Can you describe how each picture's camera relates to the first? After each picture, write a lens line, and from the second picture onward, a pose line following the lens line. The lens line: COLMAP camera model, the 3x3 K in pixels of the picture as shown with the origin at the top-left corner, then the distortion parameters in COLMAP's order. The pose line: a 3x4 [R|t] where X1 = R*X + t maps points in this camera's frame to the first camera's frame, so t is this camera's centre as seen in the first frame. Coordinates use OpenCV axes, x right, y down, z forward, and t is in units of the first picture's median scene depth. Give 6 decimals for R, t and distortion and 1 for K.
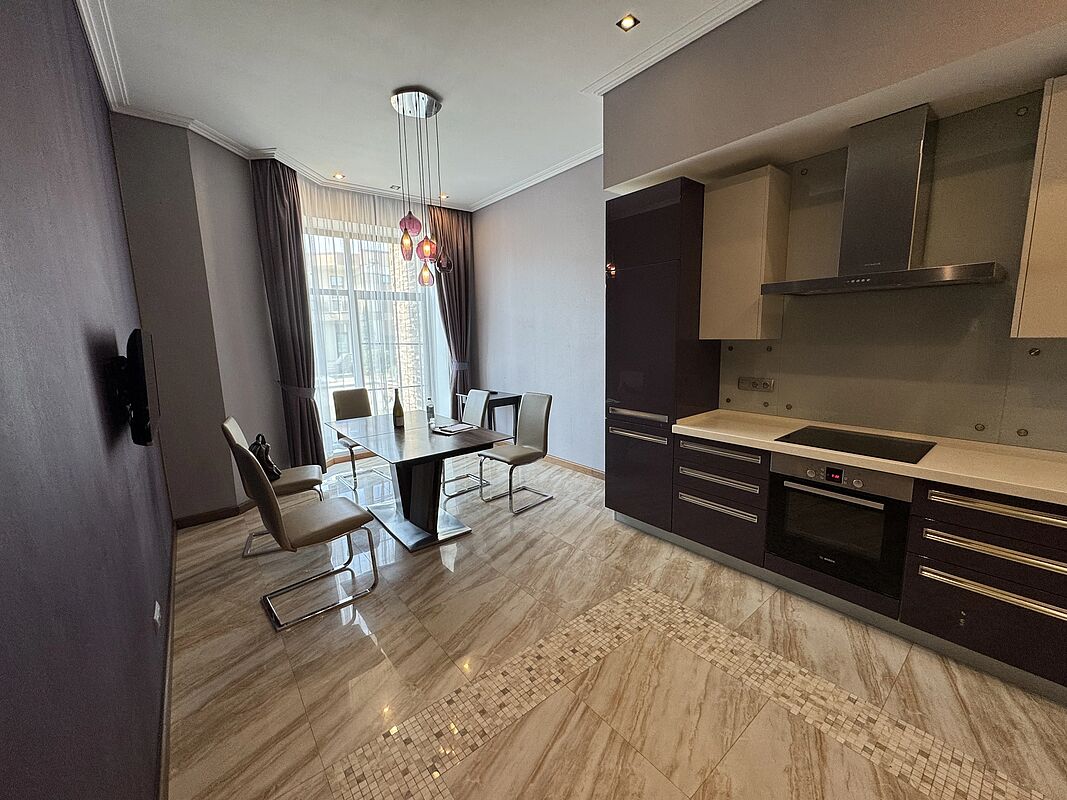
lens RADIAL K [[425.4, 0, 534.1], [0, 425.4, 400.3], [0, 0, 1]] dist [0.001303, -0.000107]
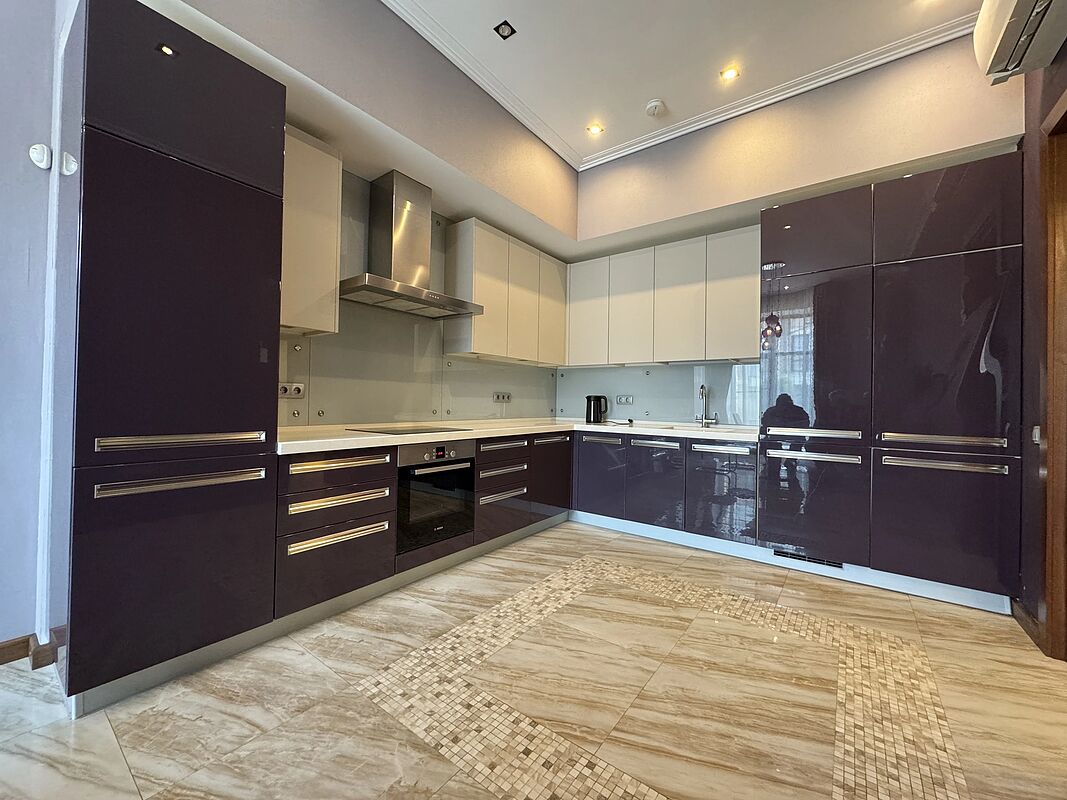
lens RADIAL K [[425.4, 0, 533.3], [0, 425.4, 397.0], [0, 0, 1]] dist [0.001303, -0.000107]
pose [[-0.249522, 0.032005, 0.967840, -0.523896], [0.138036, 0.990423, 0.002836, 0.054183], [-0.958480, 0.134304, -0.251550, 1.031591]]
